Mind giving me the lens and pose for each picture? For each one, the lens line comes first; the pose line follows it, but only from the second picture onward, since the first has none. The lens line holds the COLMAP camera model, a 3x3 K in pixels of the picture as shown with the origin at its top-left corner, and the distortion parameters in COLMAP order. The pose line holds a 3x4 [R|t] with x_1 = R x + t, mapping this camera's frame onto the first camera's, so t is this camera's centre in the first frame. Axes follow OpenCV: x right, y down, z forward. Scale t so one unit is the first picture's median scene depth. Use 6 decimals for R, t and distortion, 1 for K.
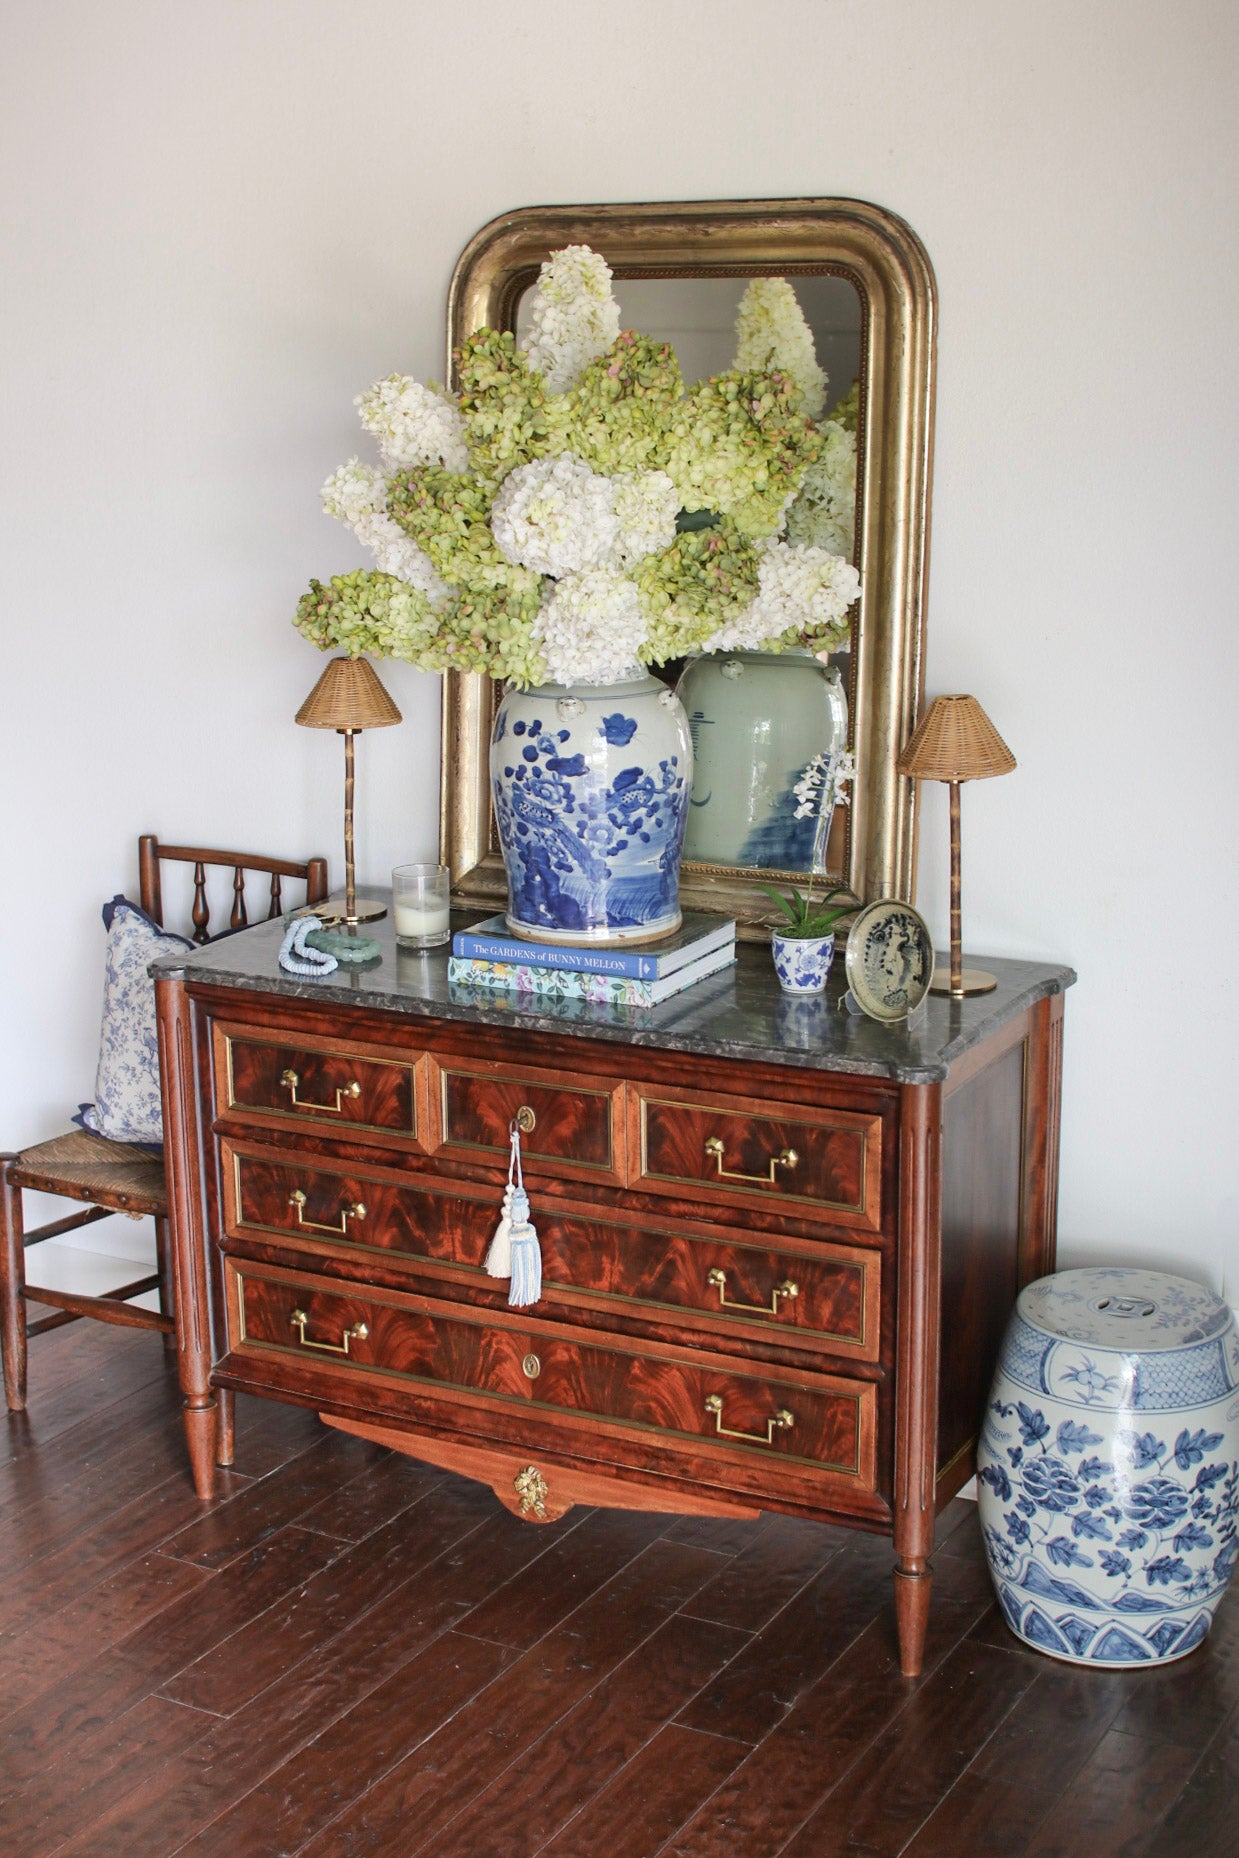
lens RADIAL K [[2683.6, 0, 619.5], [0, 2683.6, 929.0], [0, 0, 1]] dist [-0.169235, 0.137494]
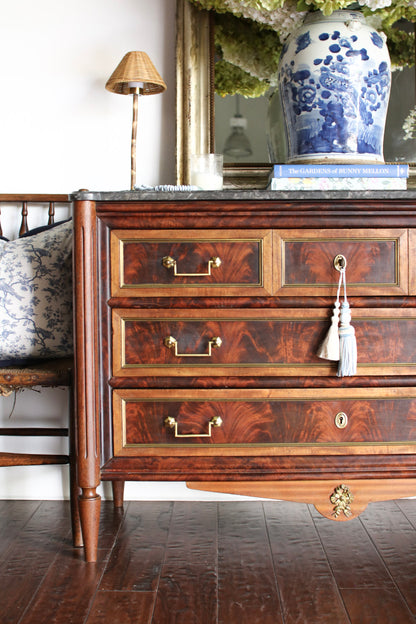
lens RADIAL K [[872.2, 0, 208.0], [0, 872.2, 312.0], [0, 0, 1]] dist [-0.177194, 0.207176]
pose [[0.882168, -0.018582, 0.470568, -0.369685], [0.109019, 0.980136, -0.165673, 0.185076], [-0.458143, 0.197452, 0.866671, 0.585305]]
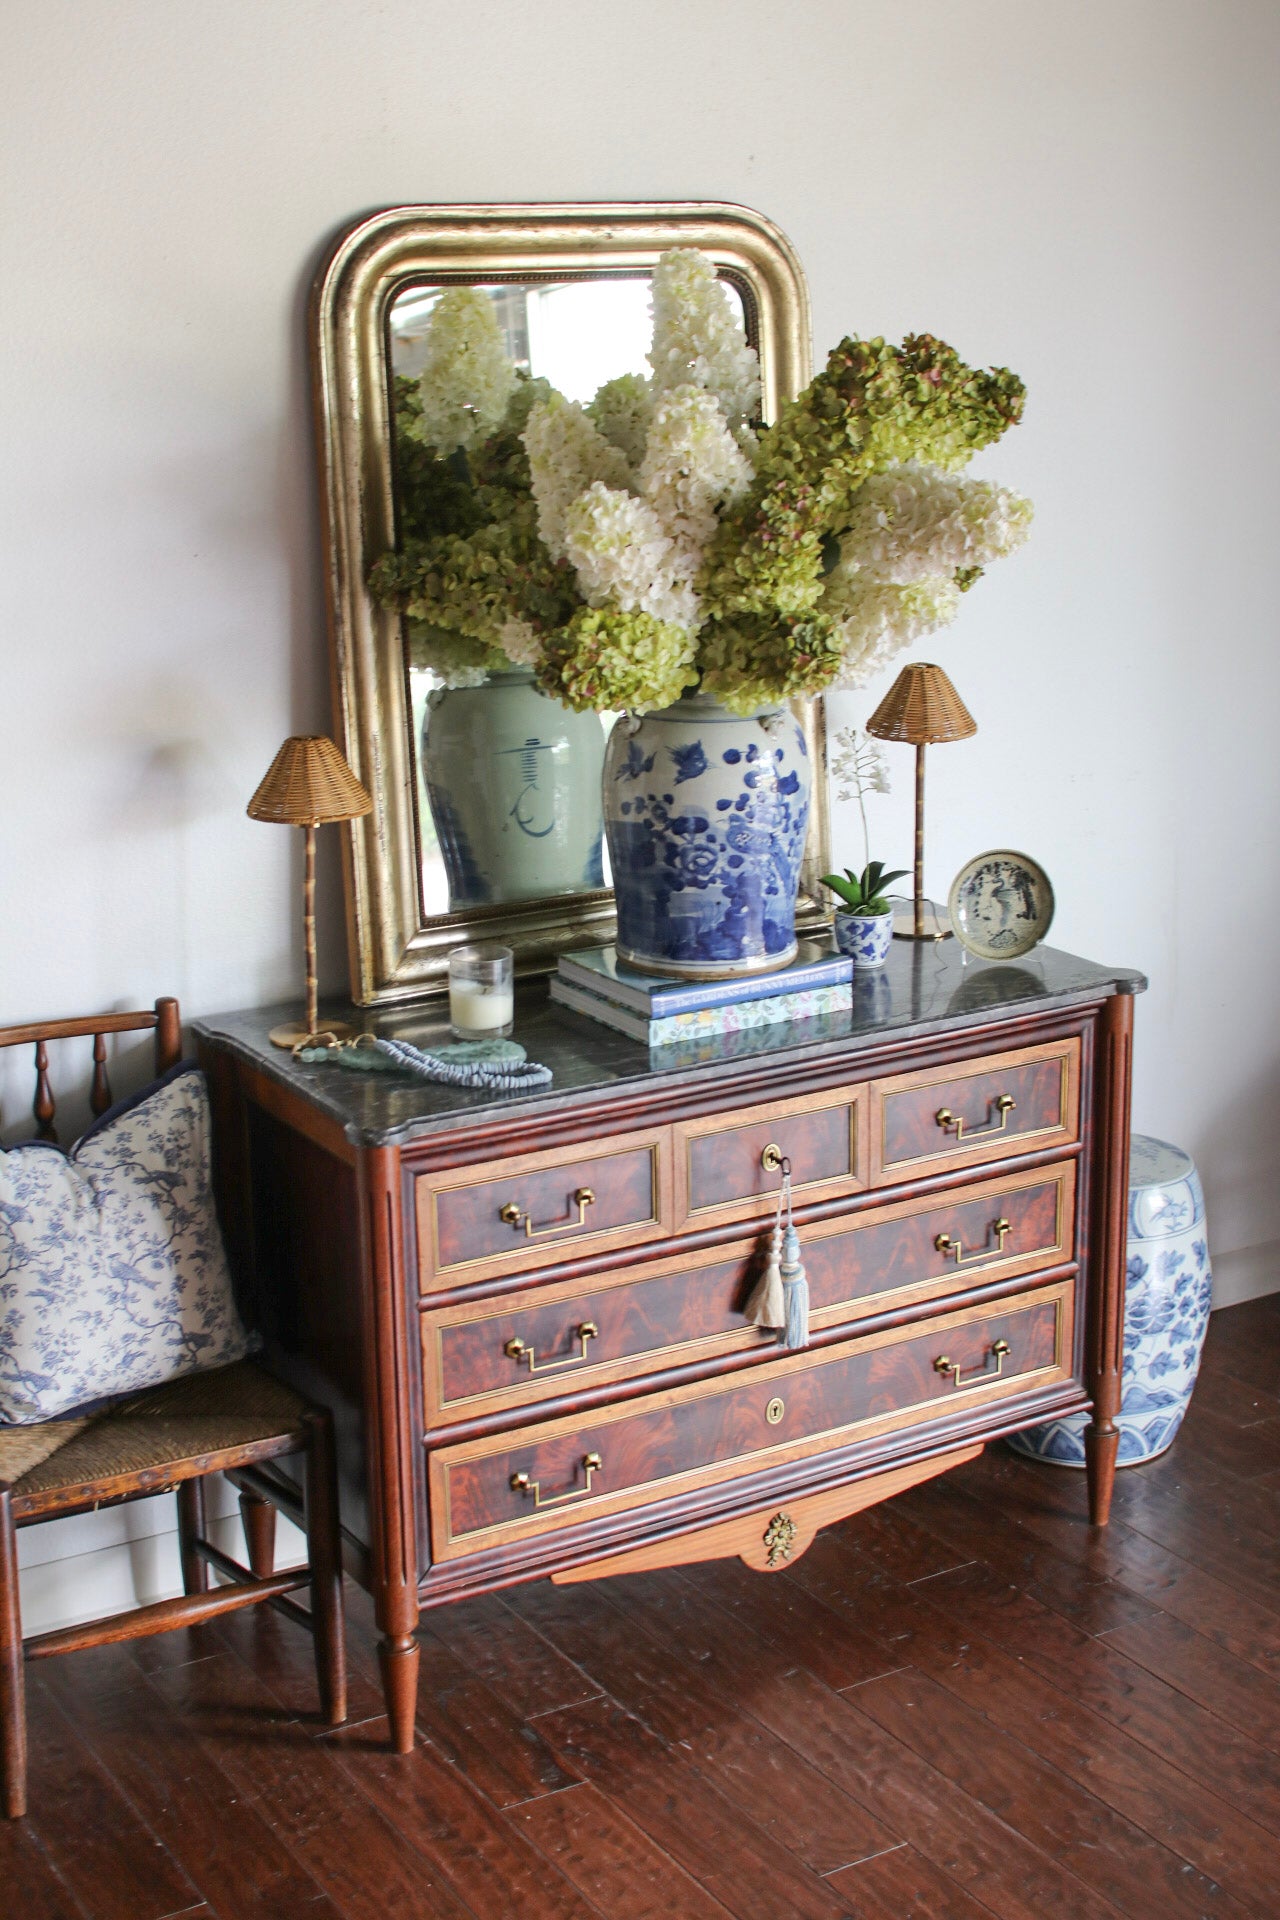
lens RADIAL K [[2683.7, 0, 640.0], [0, 2683.7, 960.0], [0, 0, 1]] dist [-0.177194, 0.207176]
pose [[0.501244, -0.219321, 0.837050, -0.864320], [0.213613, 0.968769, 0.125918, -0.131570], [-0.838525, 0.115689, 0.532440, 0.528764]]
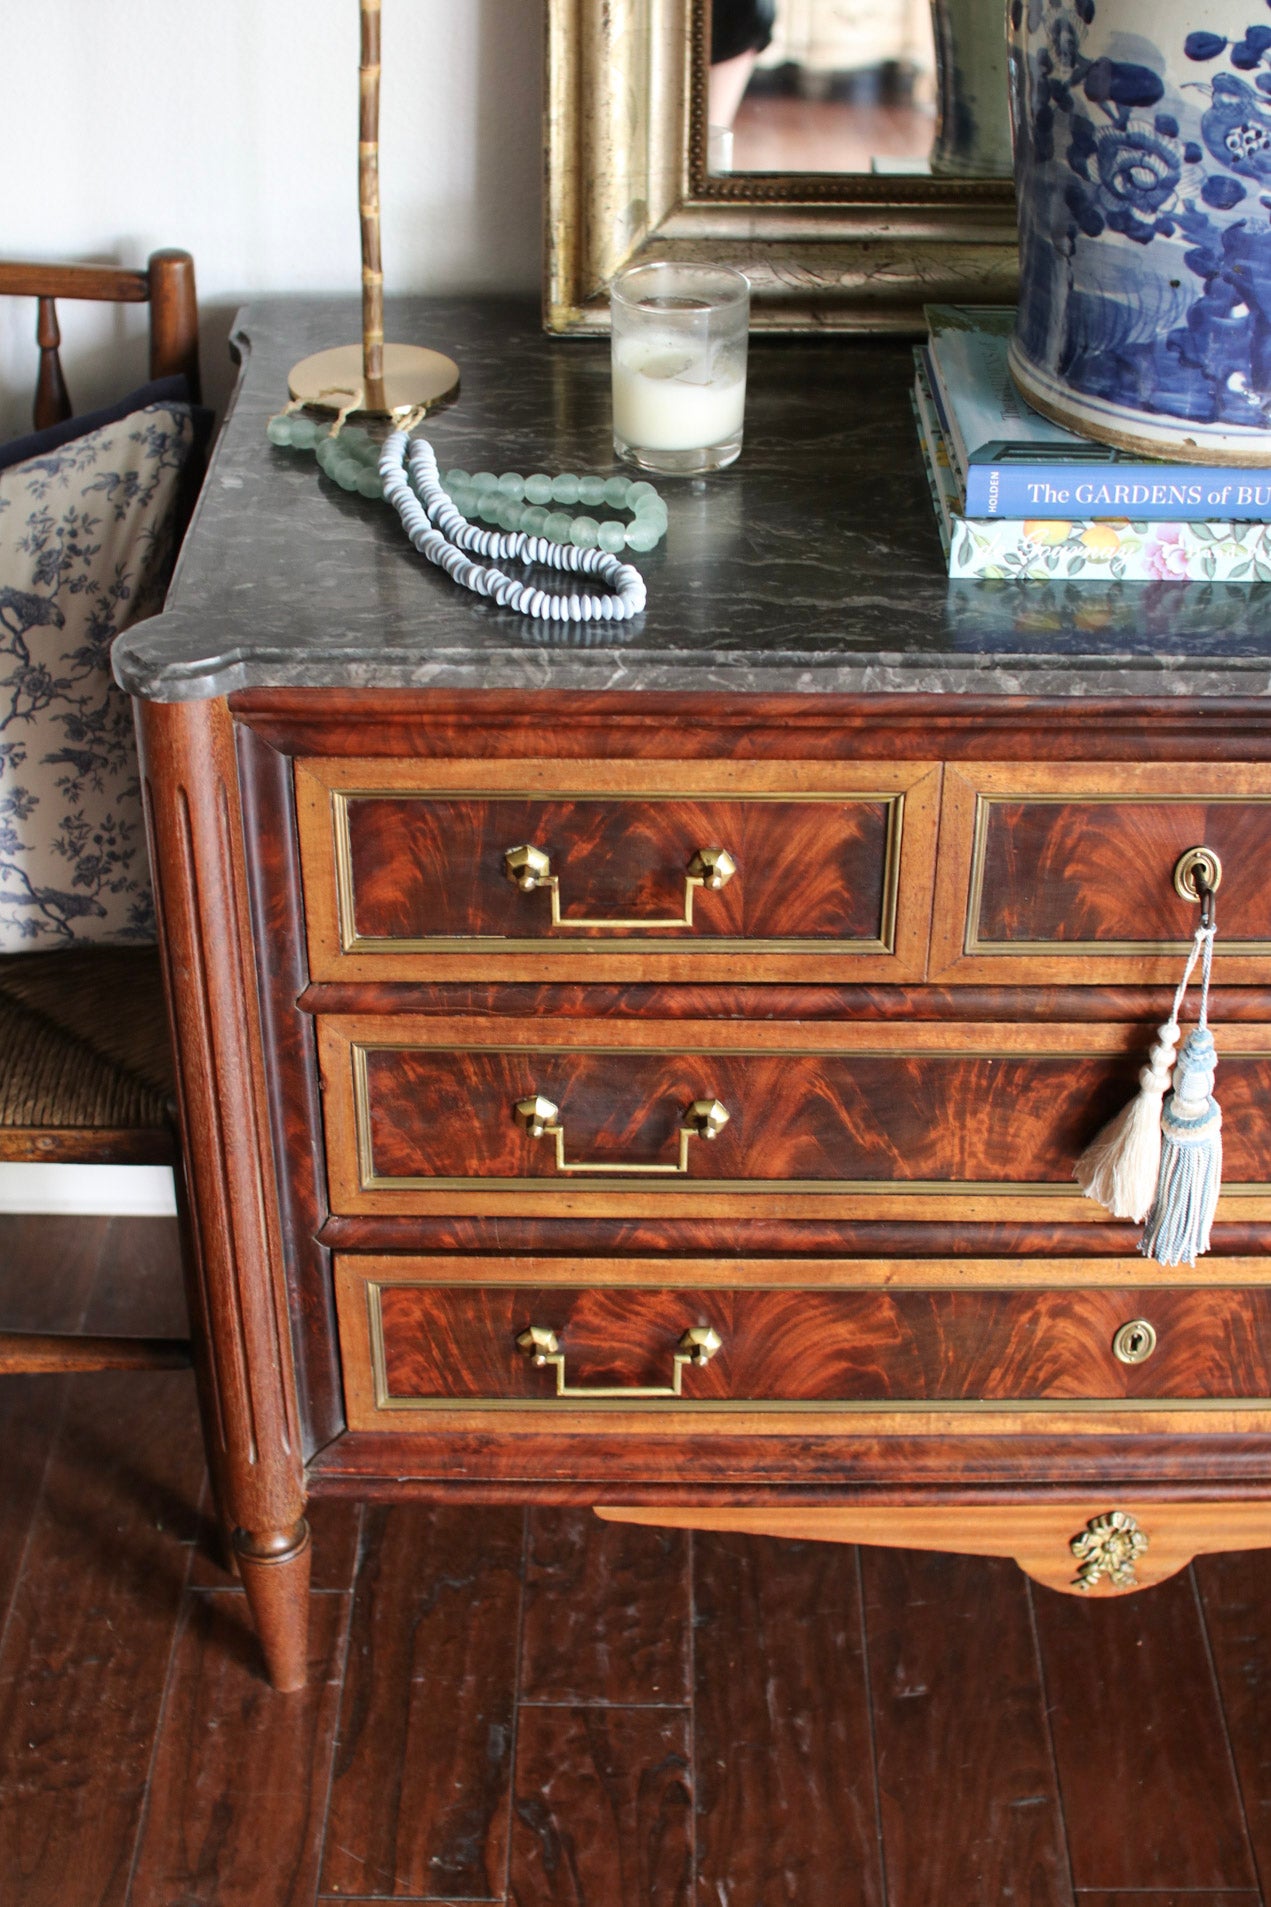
lens RADIAL K [[2665.5, 0, 635.5], [0, 2665.5, 953.5], [0, 0, 1]] dist [-0.177194, 0.207176]
pose [[0.880390, -0.252414, 0.401497, -0.292440], [0.098504, 0.925457, 0.365823, -0.082596], [-0.463907, -0.282518, 0.839627, 0.695826]]
